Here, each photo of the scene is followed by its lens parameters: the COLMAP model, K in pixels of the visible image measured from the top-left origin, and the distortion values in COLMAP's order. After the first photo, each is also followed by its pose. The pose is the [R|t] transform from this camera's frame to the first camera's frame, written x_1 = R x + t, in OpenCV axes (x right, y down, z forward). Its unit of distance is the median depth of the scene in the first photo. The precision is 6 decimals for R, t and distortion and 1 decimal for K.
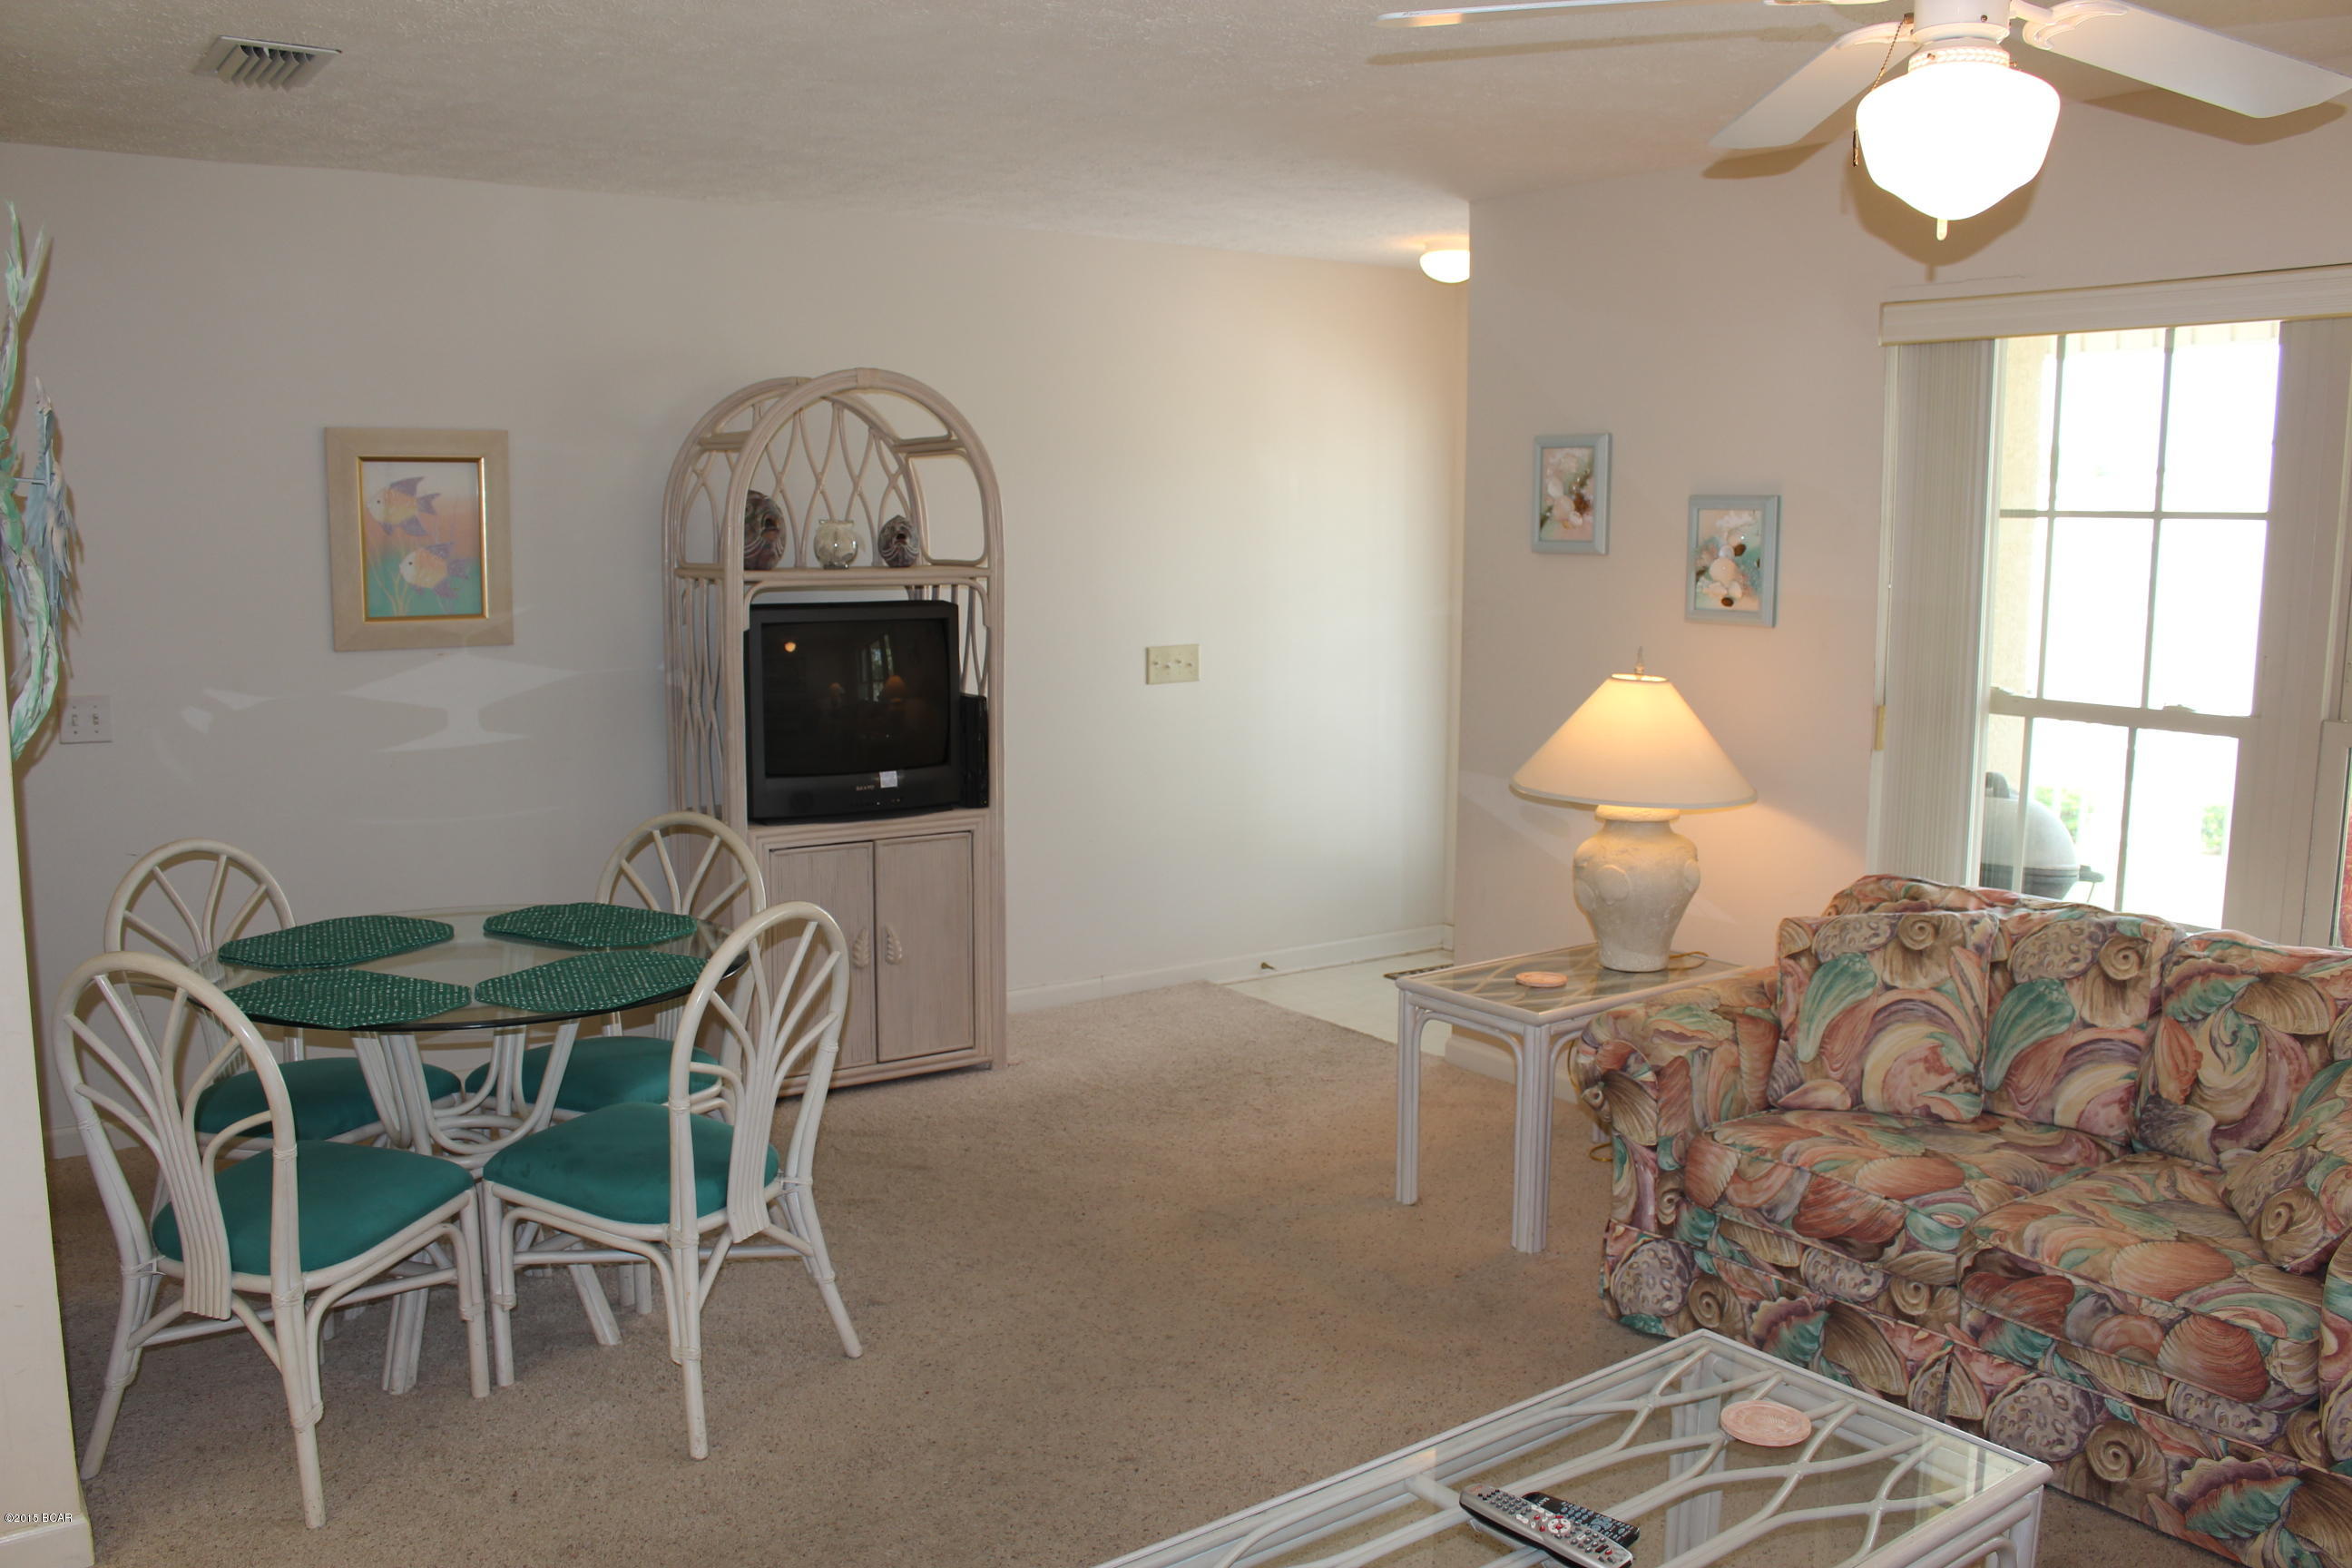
lens RADIAL K [[1978.6, 0, 1167.5], [0, 1978.6, 784.9], [0, 0, 1]] dist [-0.128798, 0.105466]
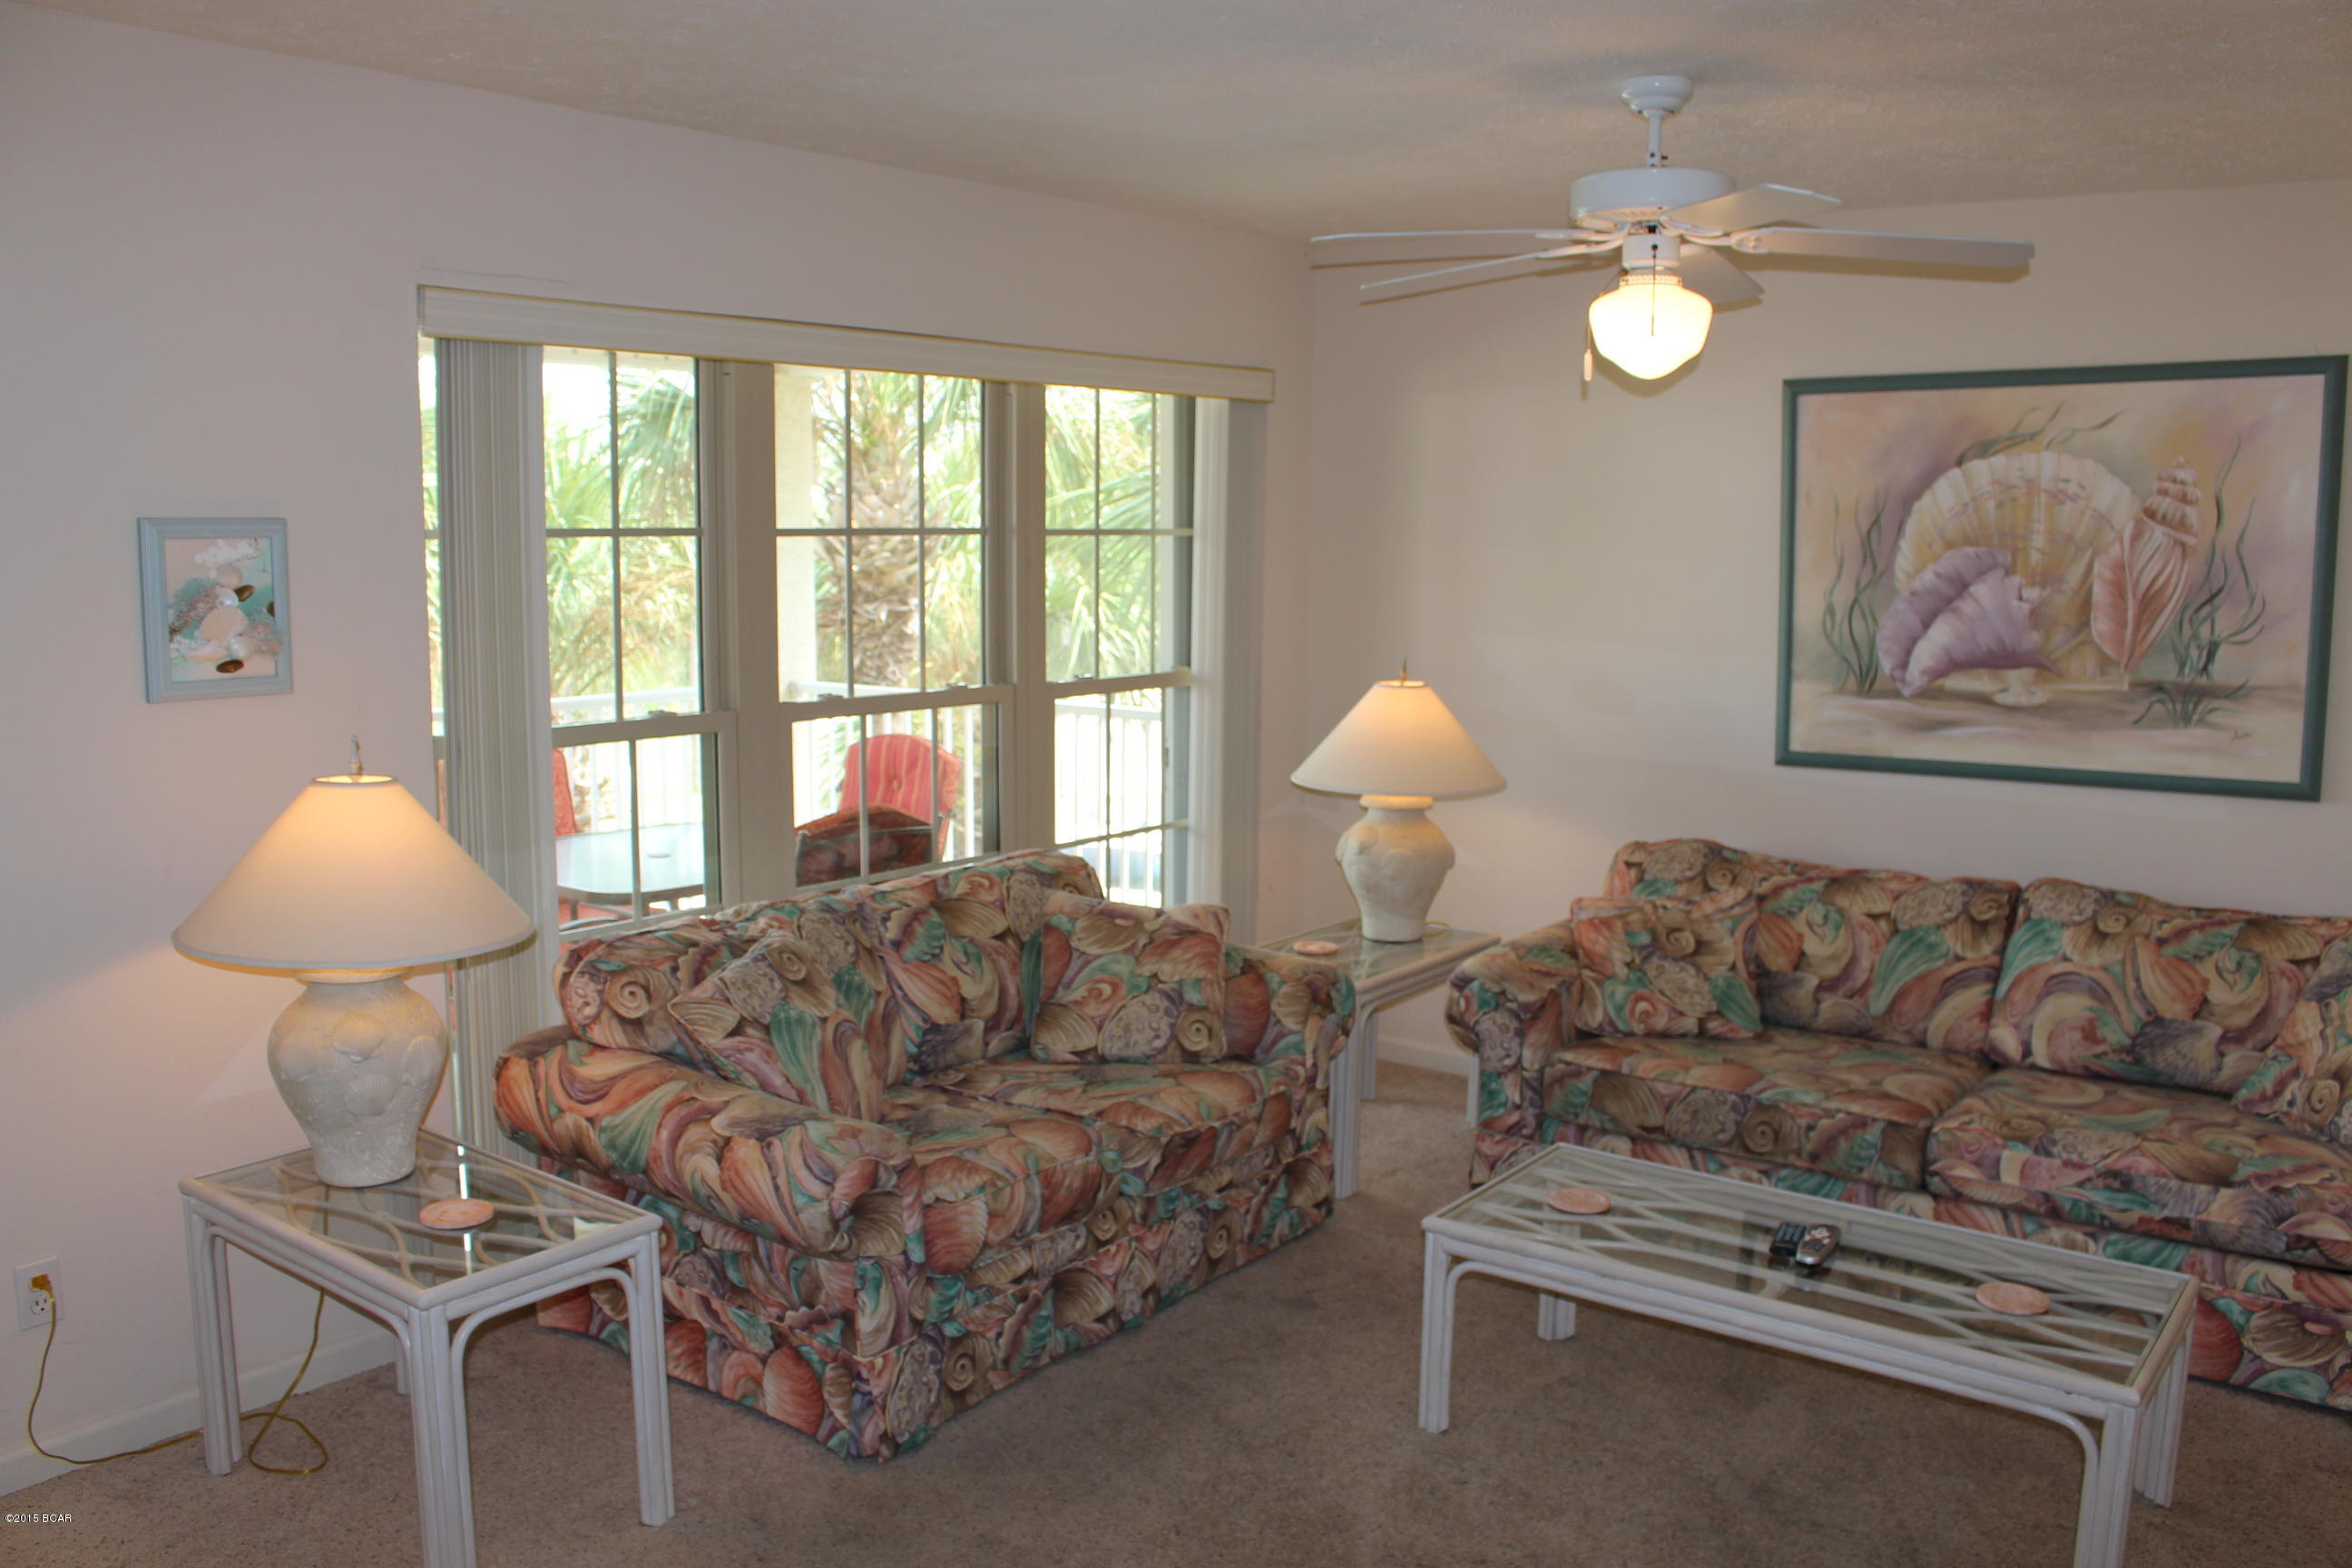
lens RADIAL K [[1978.6, 0, 1167.5], [0, 1978.6, 784.9], [0, 0, 1]] dist [-0.128798, 0.105466]
pose [[-0.288024, -0.142819, 0.946913, -0.492556], [0.112494, 0.976924, 0.181563, -0.141090], [-0.950993, 0.158816, -0.265312, 0.867967]]
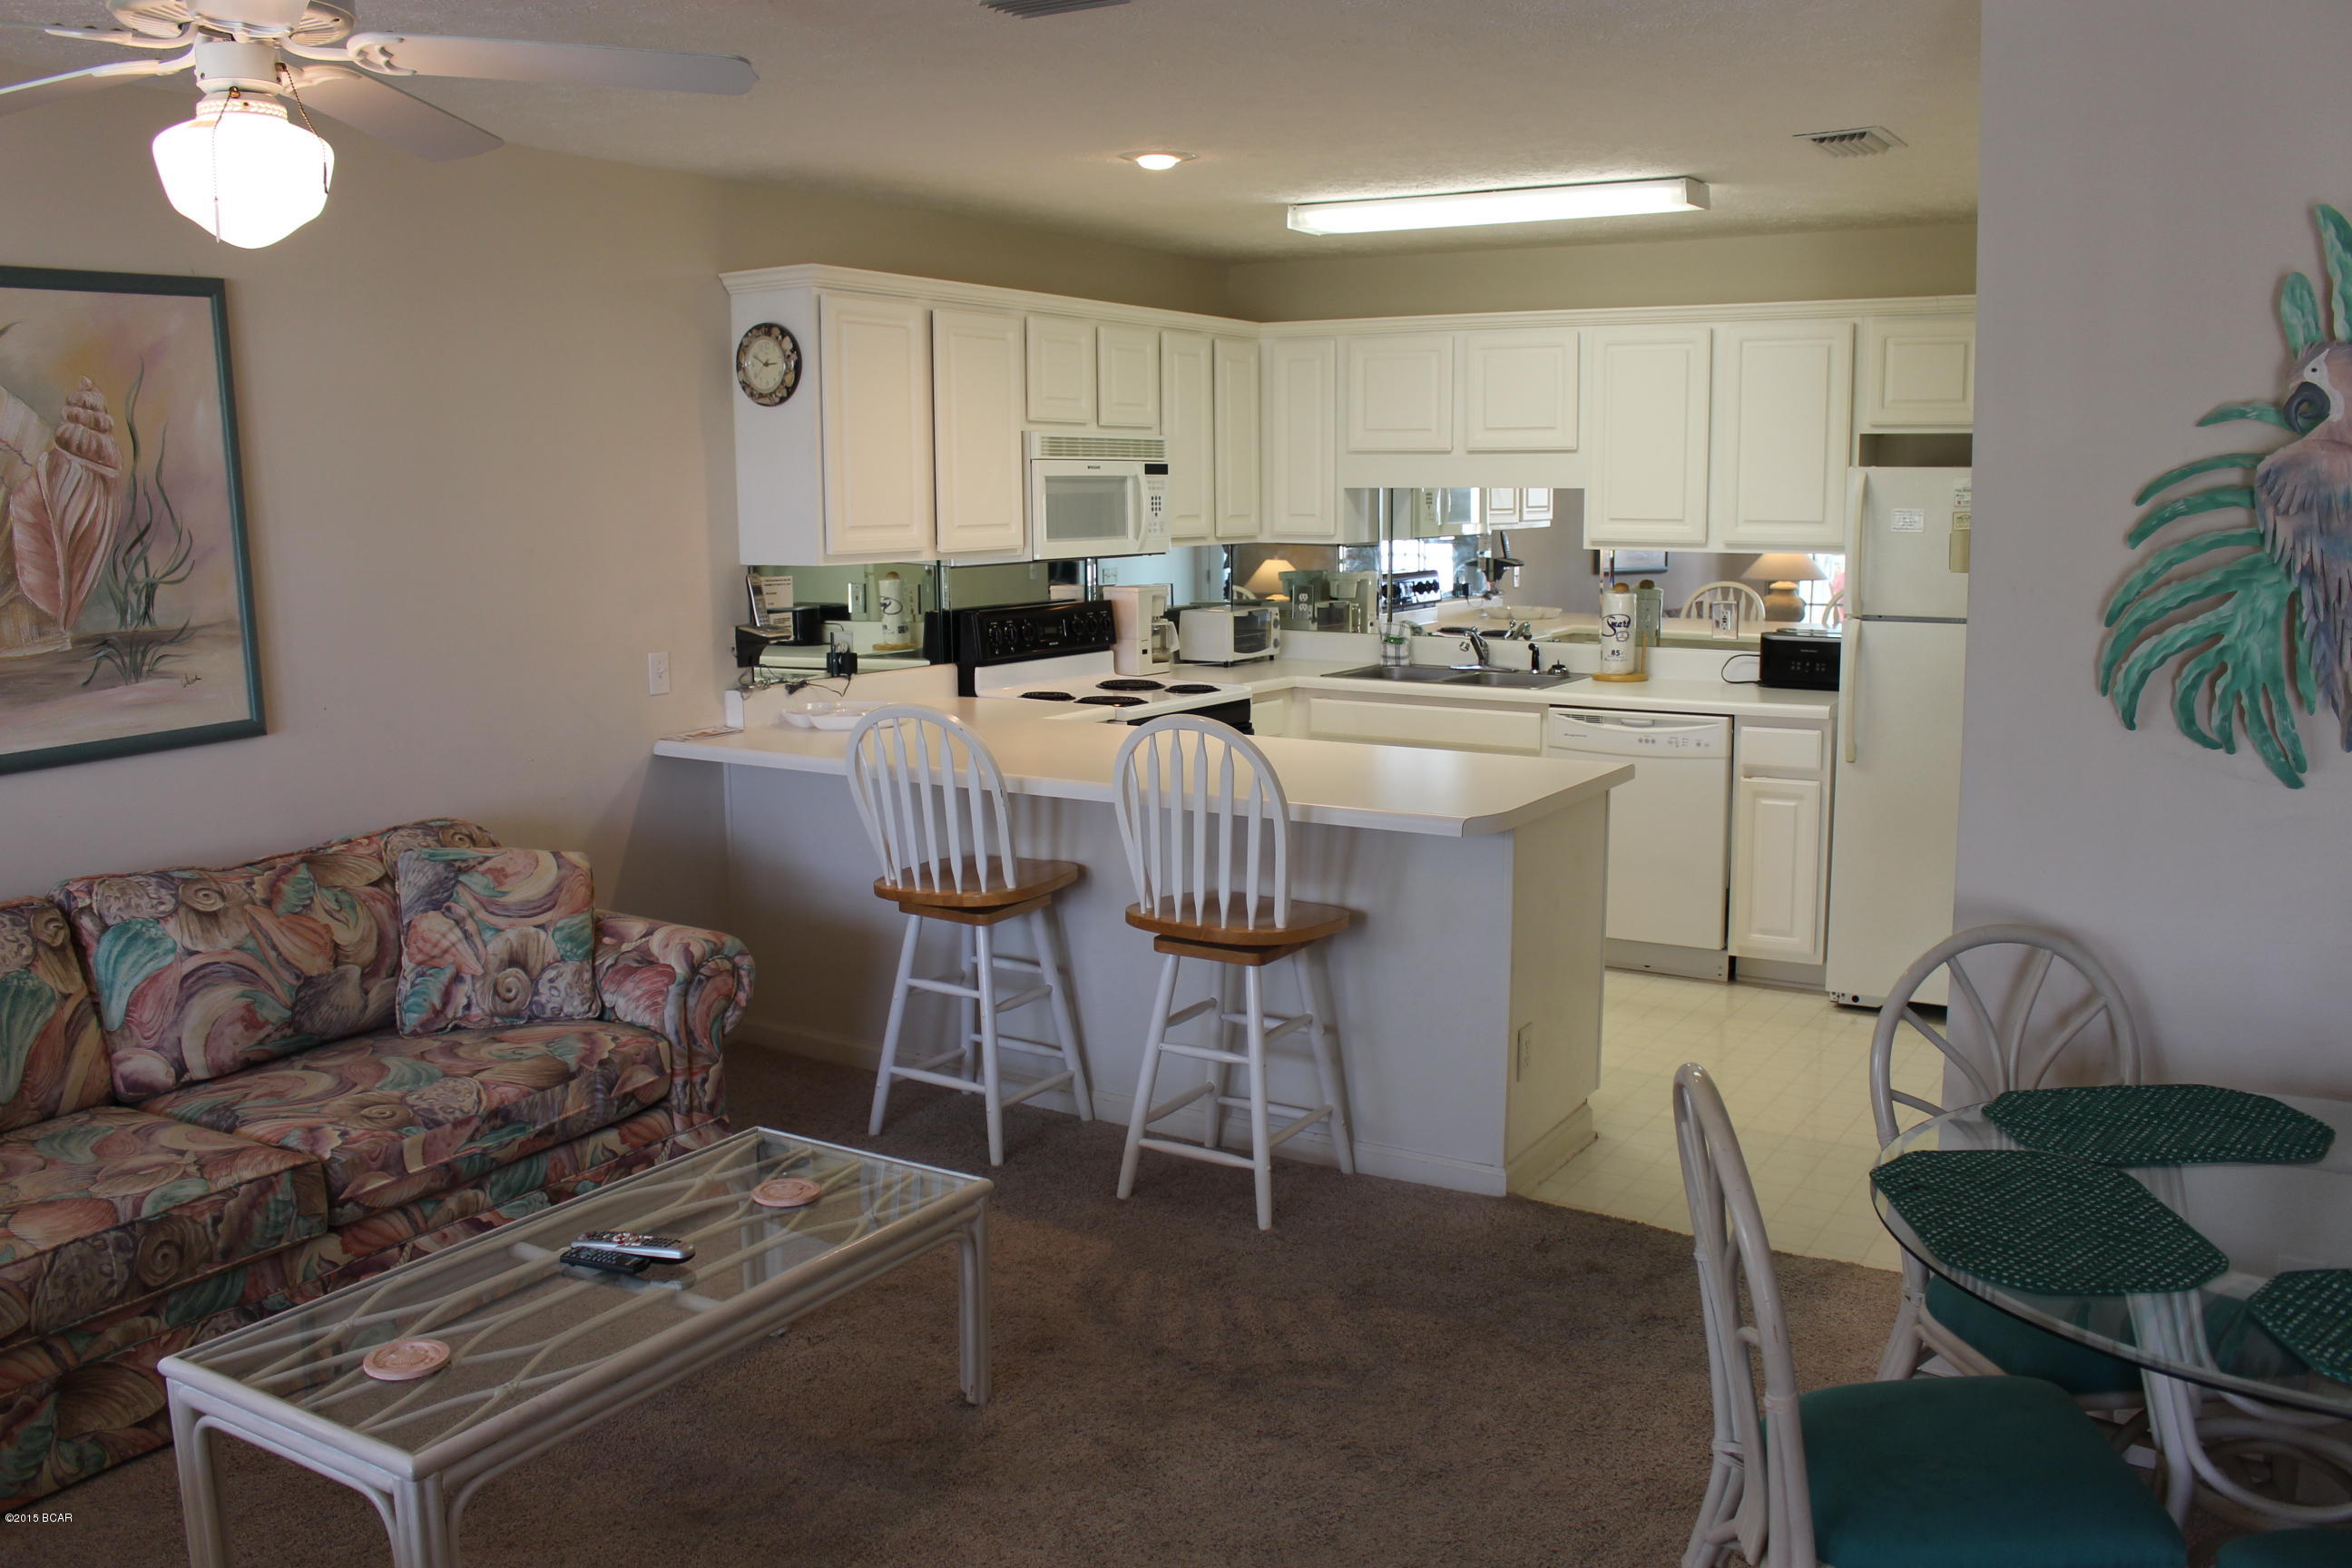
lens RADIAL K [[1978.6, 0, 1167.5], [0, 1978.6, 784.9], [0, 0, 1]] dist [-0.128798, 0.105466]
pose [[-0.920972, 0.054874, -0.385745, 0.149567], [-0.054212, 0.962355, 0.266333, -0.147666], [0.385839, 0.266197, -0.883328, 1.069183]]
